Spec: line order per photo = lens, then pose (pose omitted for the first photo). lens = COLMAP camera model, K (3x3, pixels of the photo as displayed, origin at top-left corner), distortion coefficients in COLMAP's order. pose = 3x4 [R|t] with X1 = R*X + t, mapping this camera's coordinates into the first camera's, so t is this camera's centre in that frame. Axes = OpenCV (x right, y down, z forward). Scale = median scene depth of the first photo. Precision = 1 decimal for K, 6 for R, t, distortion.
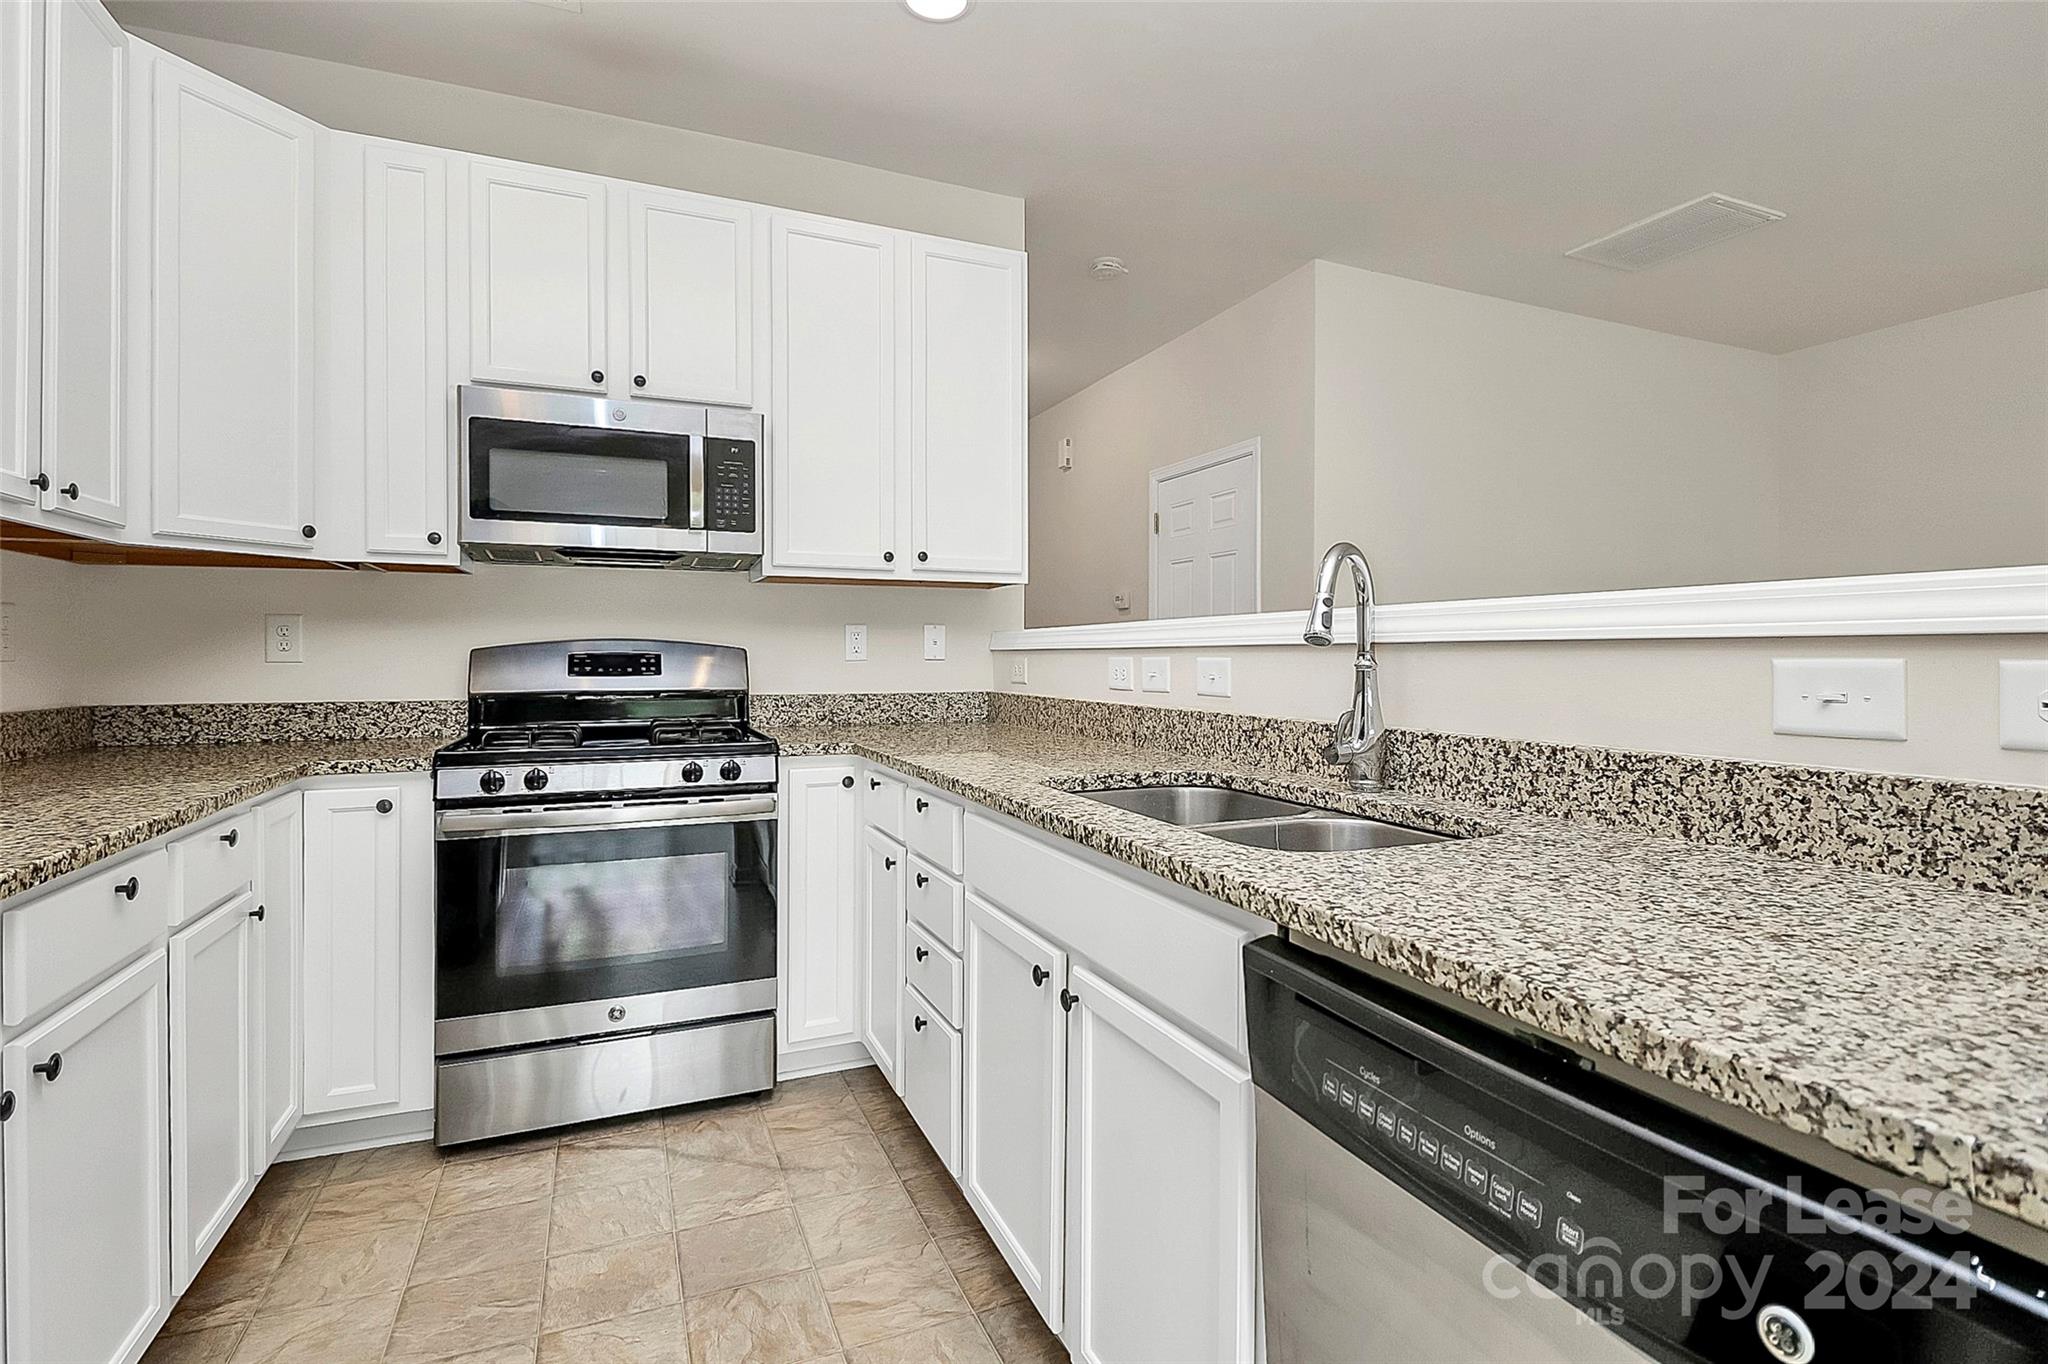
lens RADIAL K [[942.6, 0, 1032.2], [0, 942.6, 669.9], [0, 0, 1]] dist [-0.003037, -0.008877]
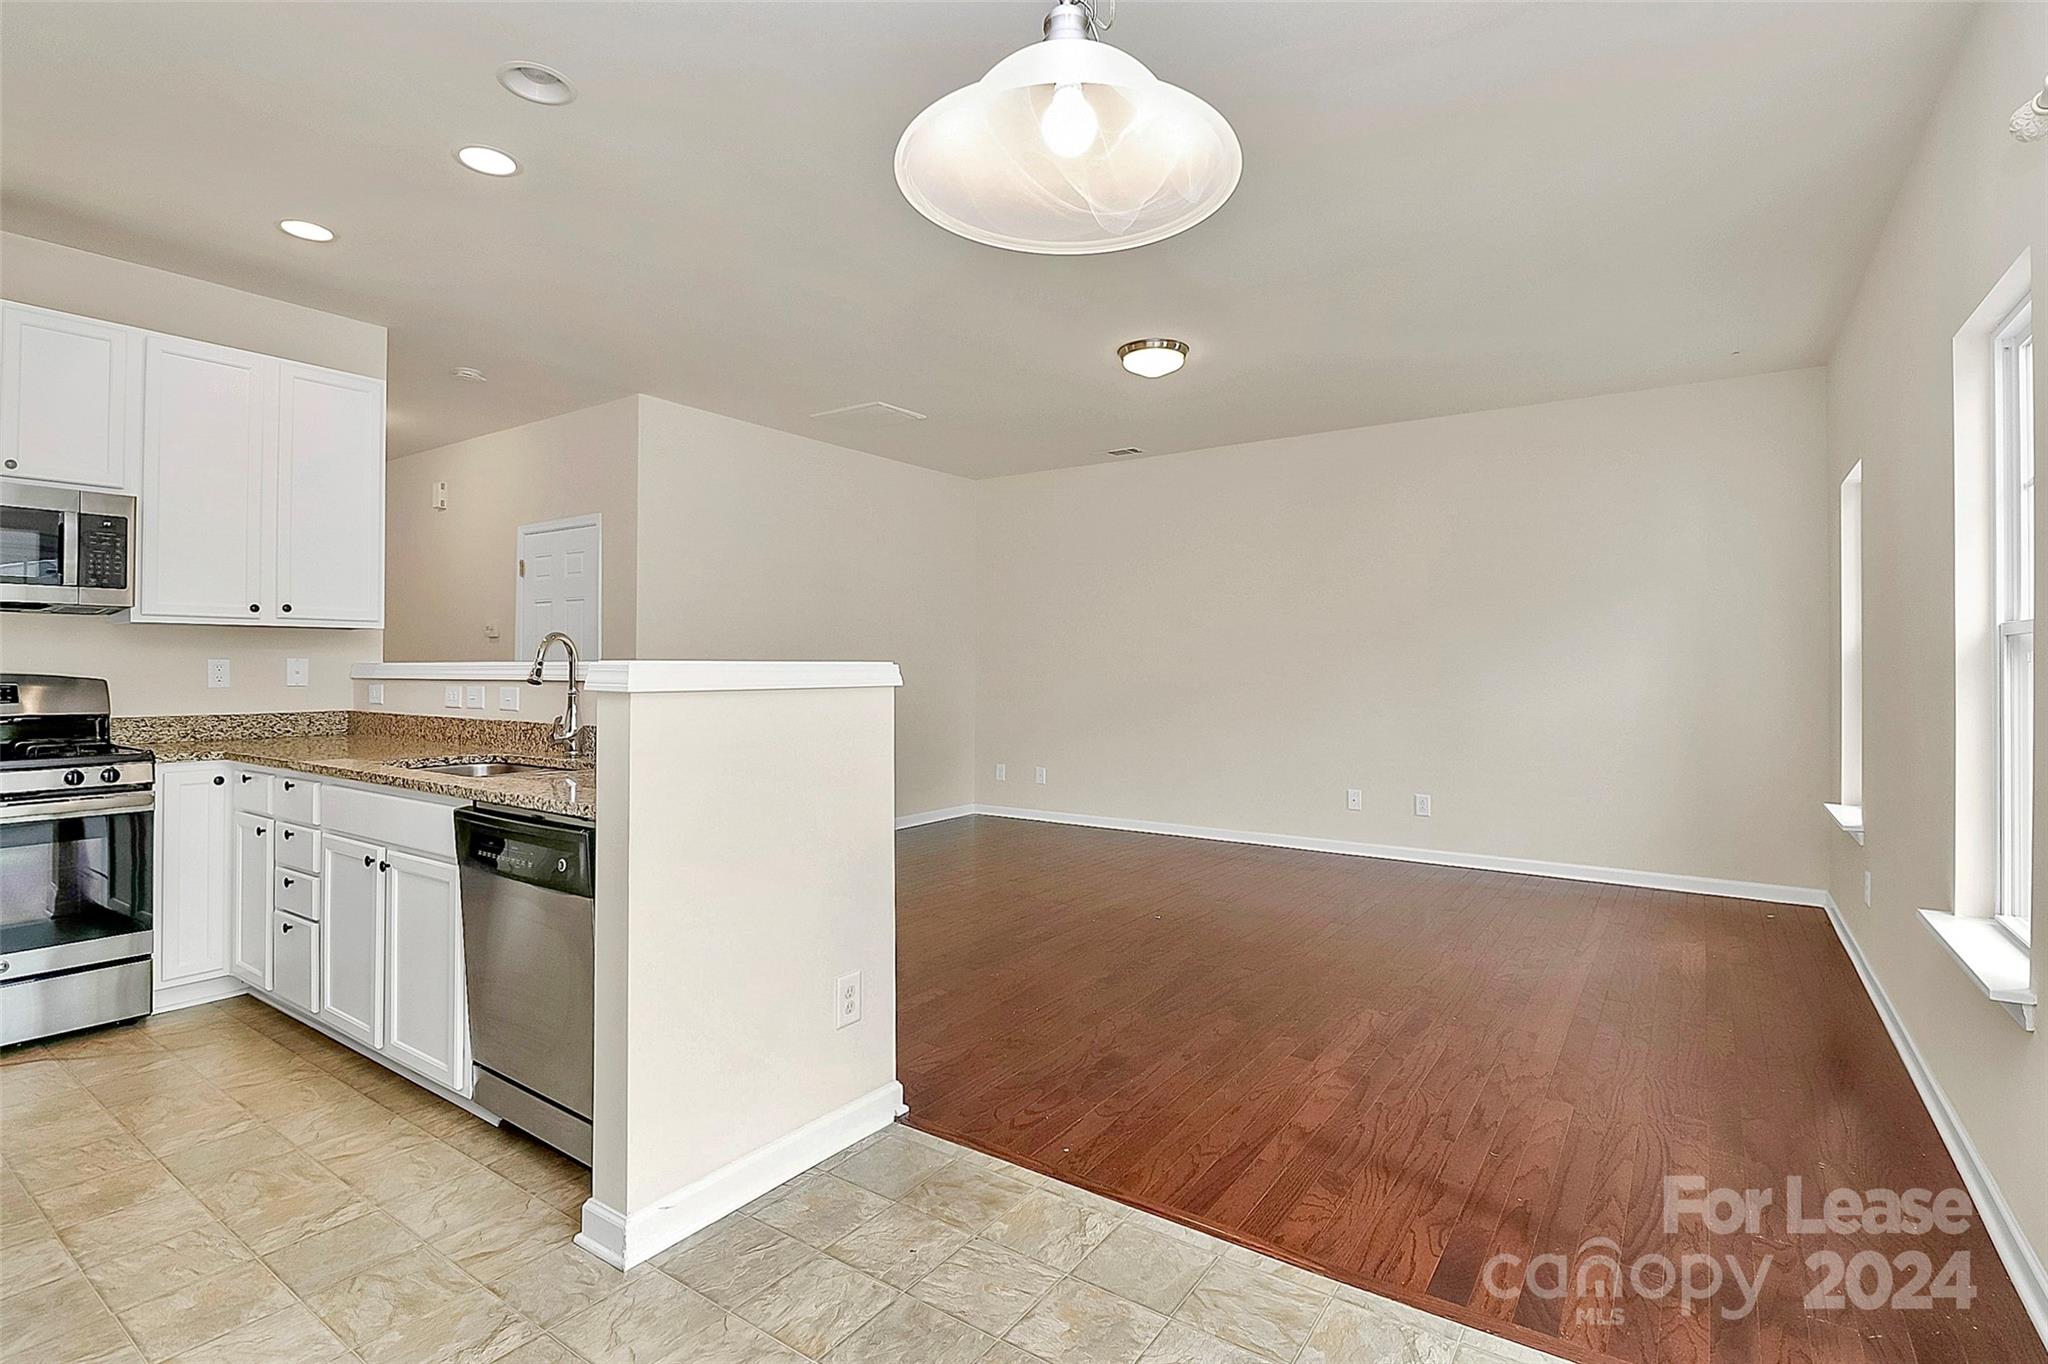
lens RADIAL K [[942.6, 0, 1003.3], [0, 942.6, 658.1], [0, 0, 1]] dist [-0.003037, -0.008877]
pose [[0.853318, 0.006053, 0.521356, 0.061174], [0.007545, 0.999685, -0.023955, -0.014889], [-0.521336, 0.024374, 0.853003, -0.718881]]
